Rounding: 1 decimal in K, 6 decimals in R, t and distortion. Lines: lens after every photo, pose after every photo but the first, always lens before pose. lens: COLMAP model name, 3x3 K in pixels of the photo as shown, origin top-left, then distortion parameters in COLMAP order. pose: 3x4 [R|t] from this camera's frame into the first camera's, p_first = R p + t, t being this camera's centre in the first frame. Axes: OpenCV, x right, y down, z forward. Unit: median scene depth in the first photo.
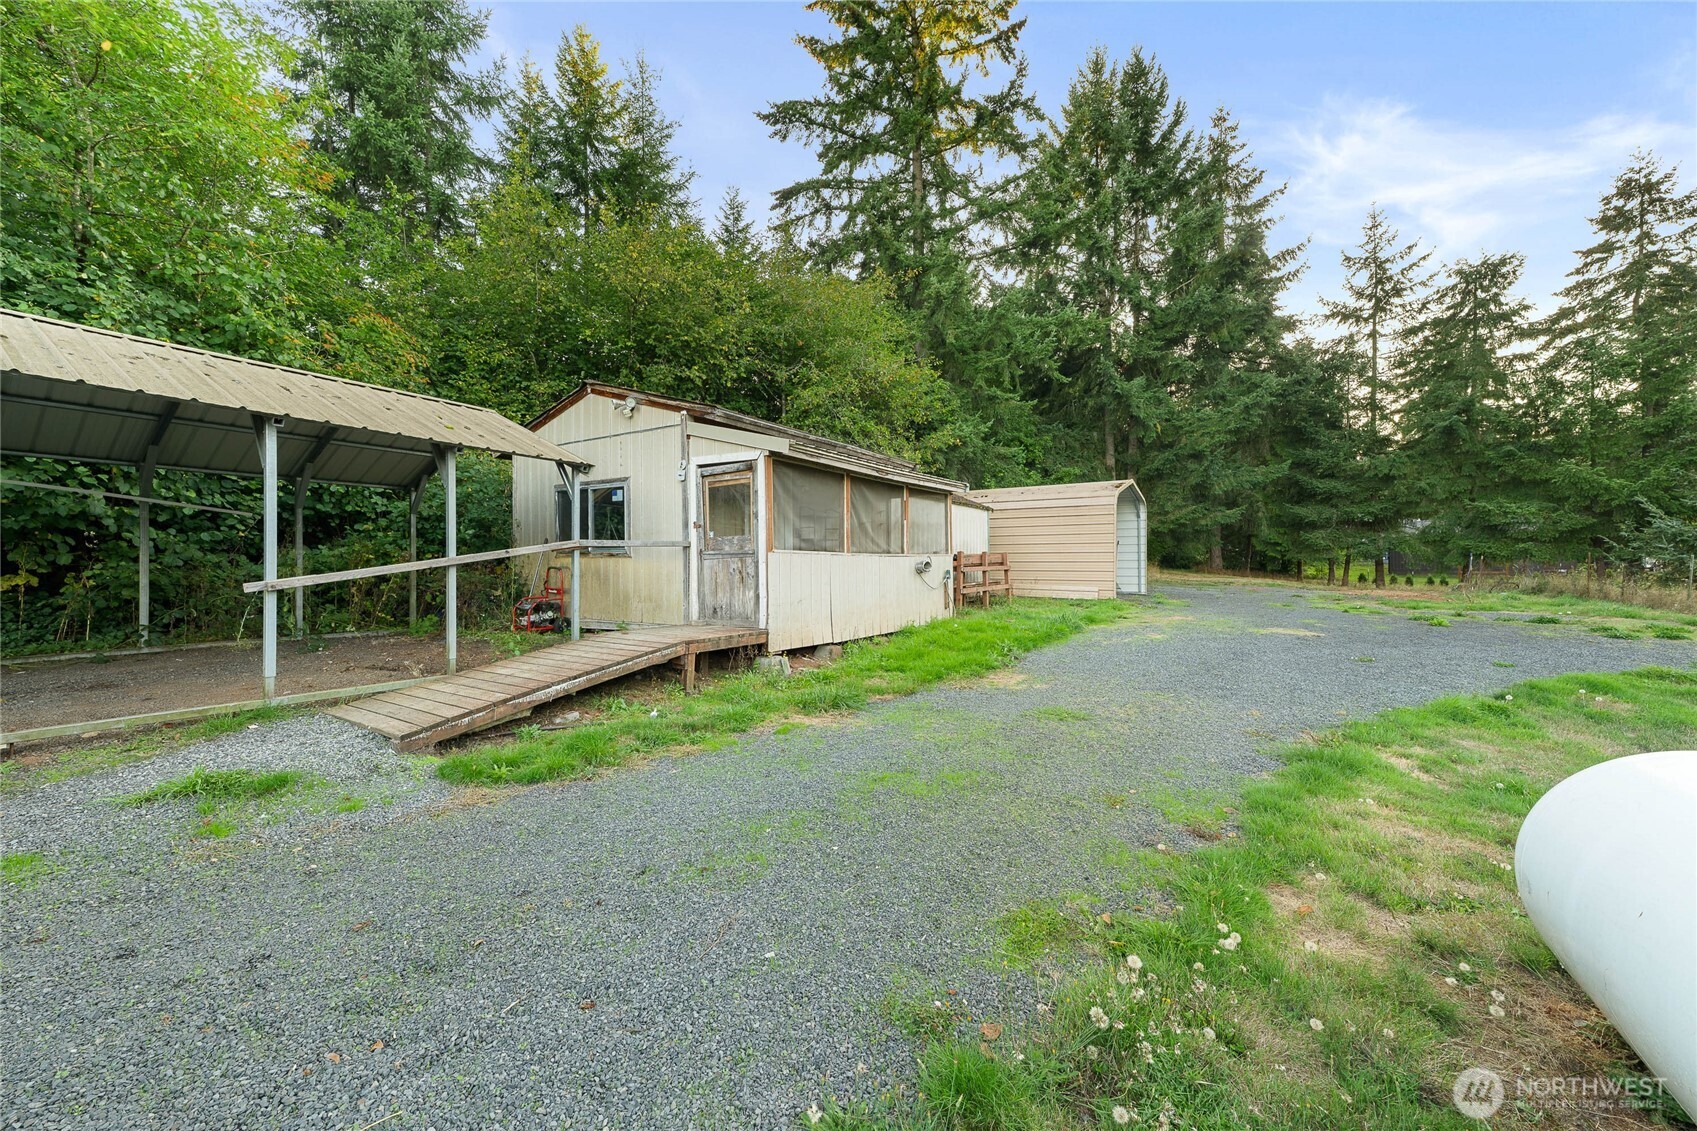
lens RADIAL K [[661.5, 0, 848.6], [0, 661.5, 567.8], [0, 0, 1]] dist [0.025945, 0.000607]
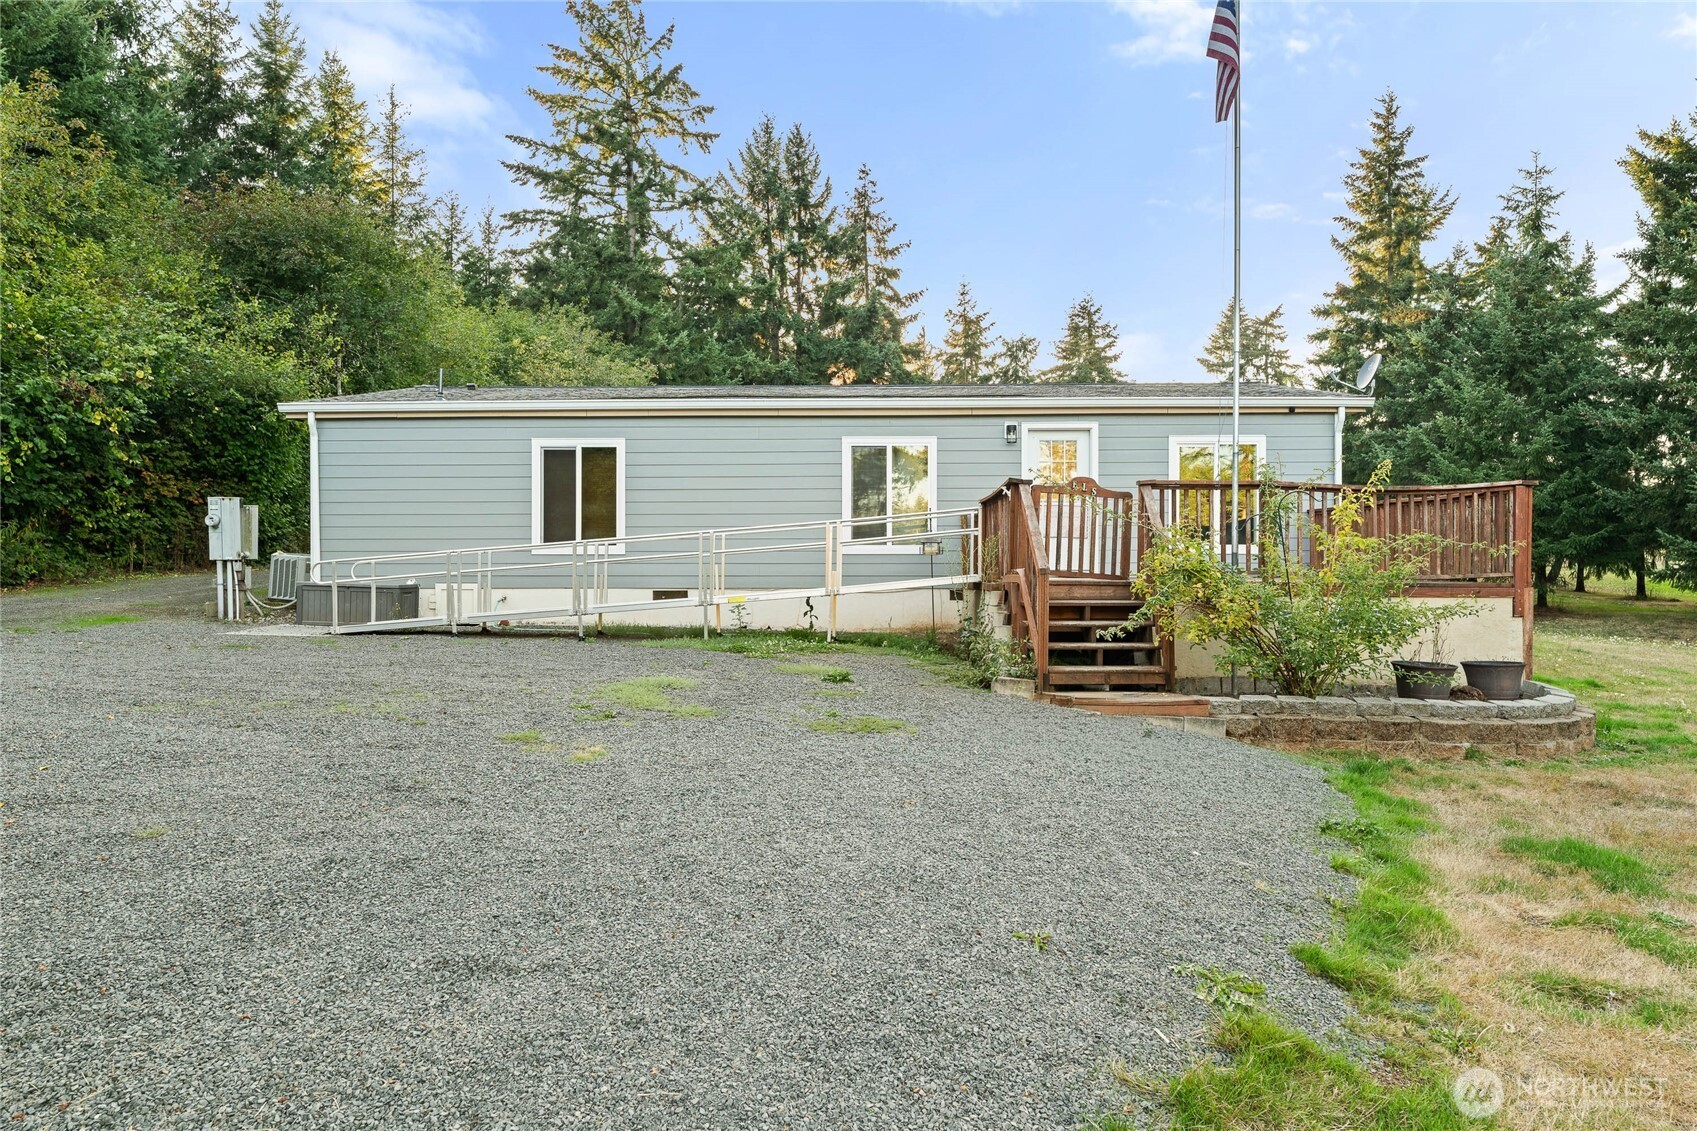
lens RADIAL K [[1052.4, 0, 854.5], [0, 1052.4, 568.0], [0, 0, 1]] dist [-0.003854, 0.000163]
pose [[0.901709, 0.007006, 0.432287, -0.352864], [-0.005085, 0.999971, -0.005598, 0.045247], [-0.432313, 0.002849, 0.901719, -0.903881]]
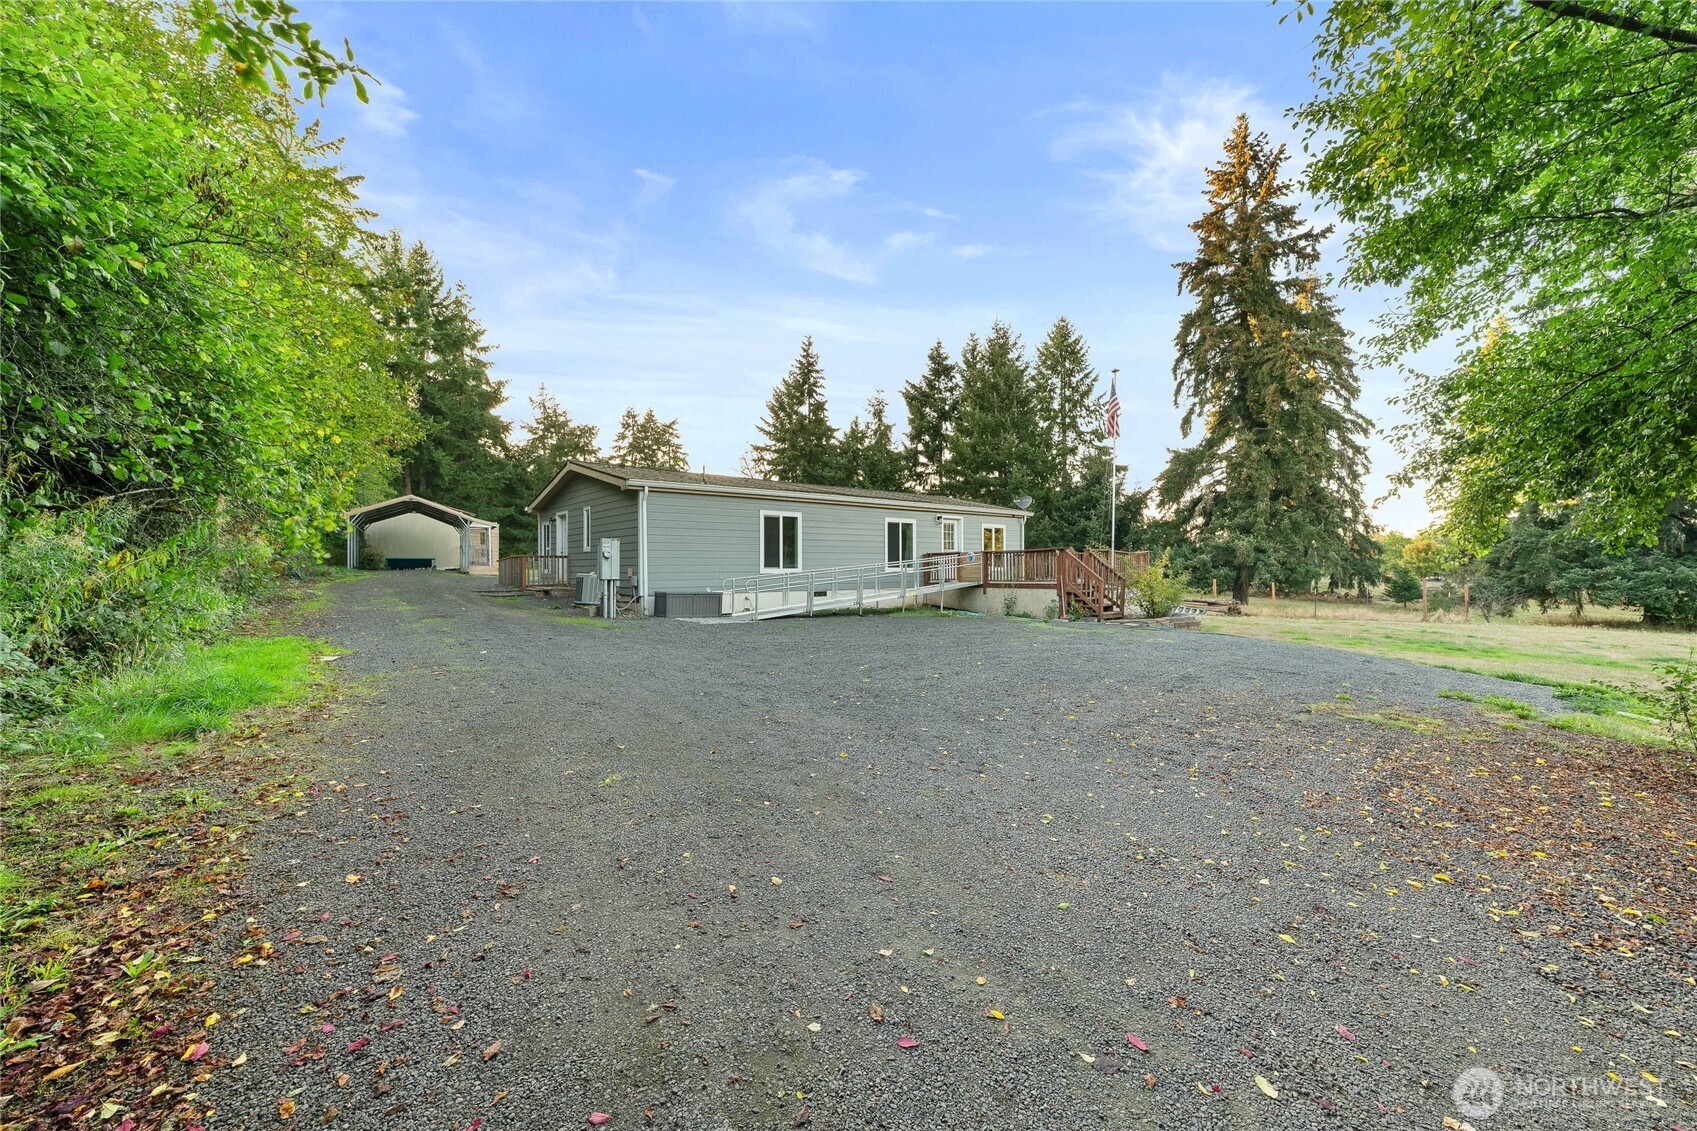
lens RADIAL K [[646.8, 0, 848.5], [0, 646.8, 565.5], [0, 0, 1]] dist [0.030207, -0.000009]
pose [[0.401009, 0.009348, 0.916026, -0.730867], [0.001649, 0.999939, -0.010926, 0.036344], [-0.916072, 0.005892, 0.400970, -0.693743]]
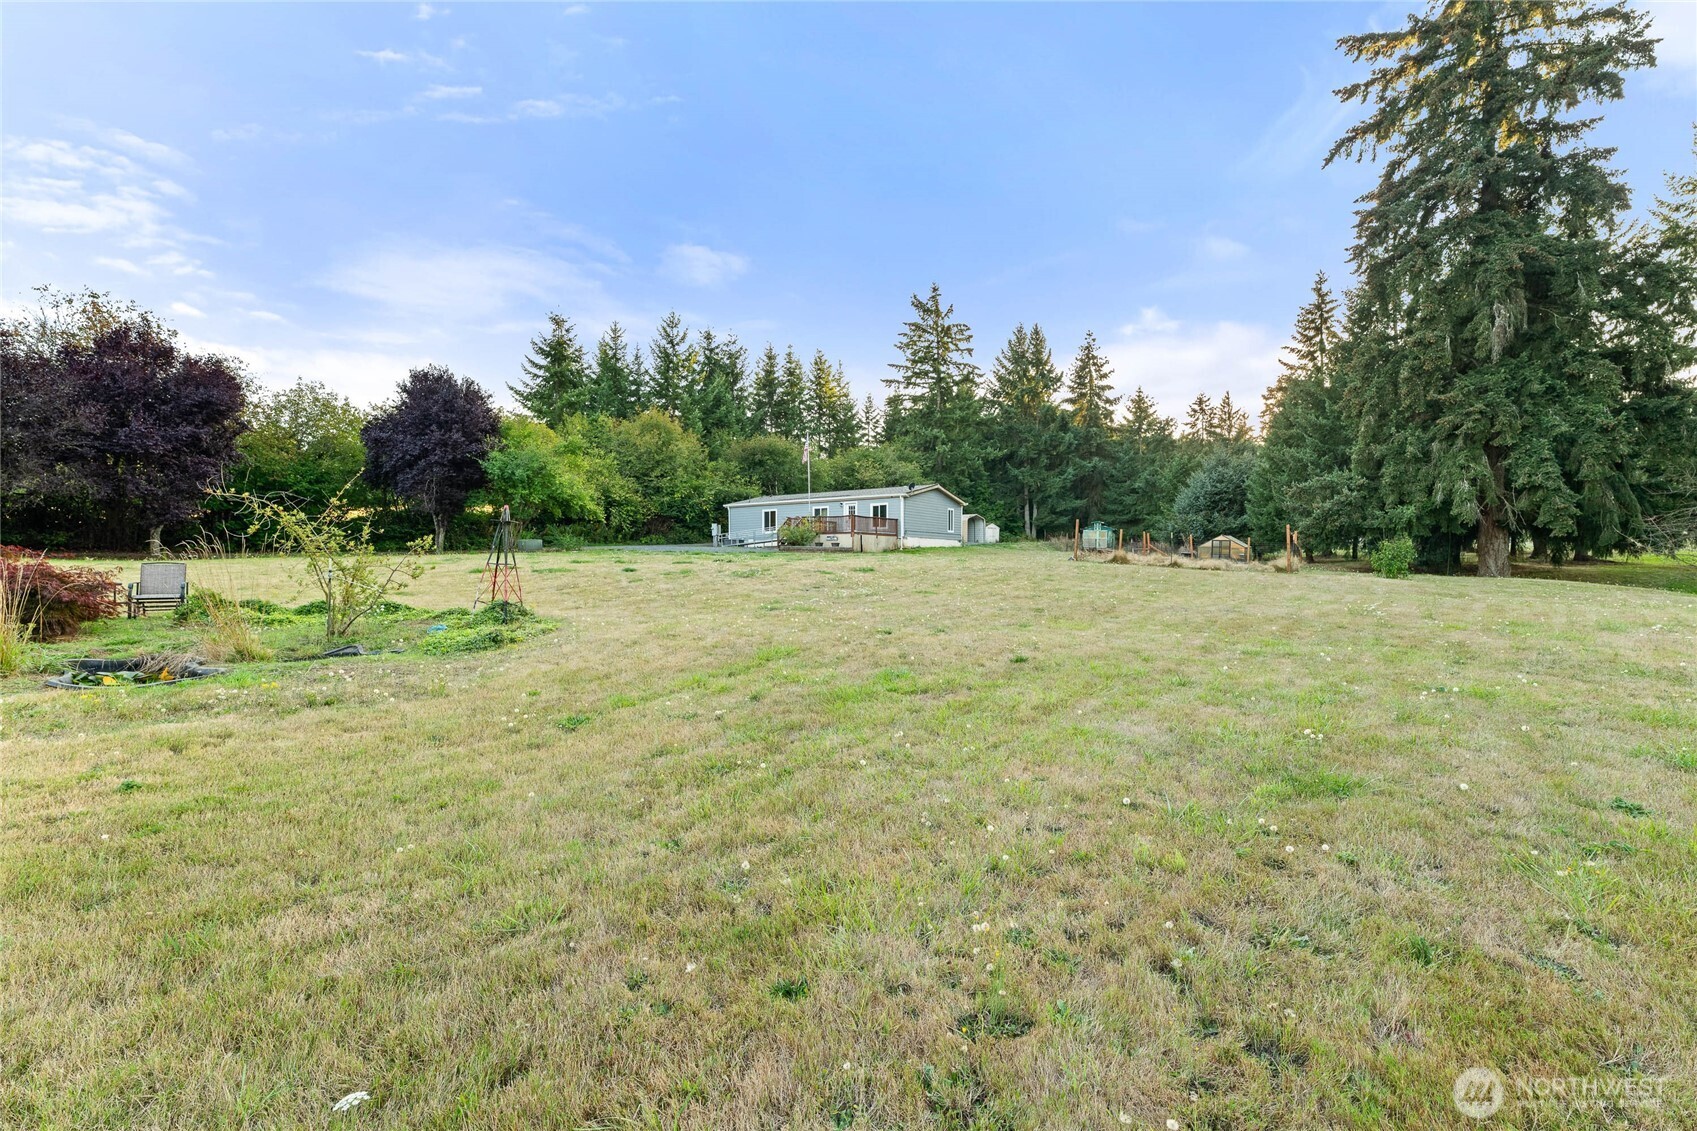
lens RADIAL K [[751.7, 0, 848.5], [0, 751.7, 565.5], [0, 0, 1]] dist [0.012706, 0.000052]
pose [[0.992334, 0.005063, -0.123484, 0.125888], [-0.005441, 0.999981, -0.002723, 0.115393], [0.123468, 0.003374, 0.992343, -2.090049]]
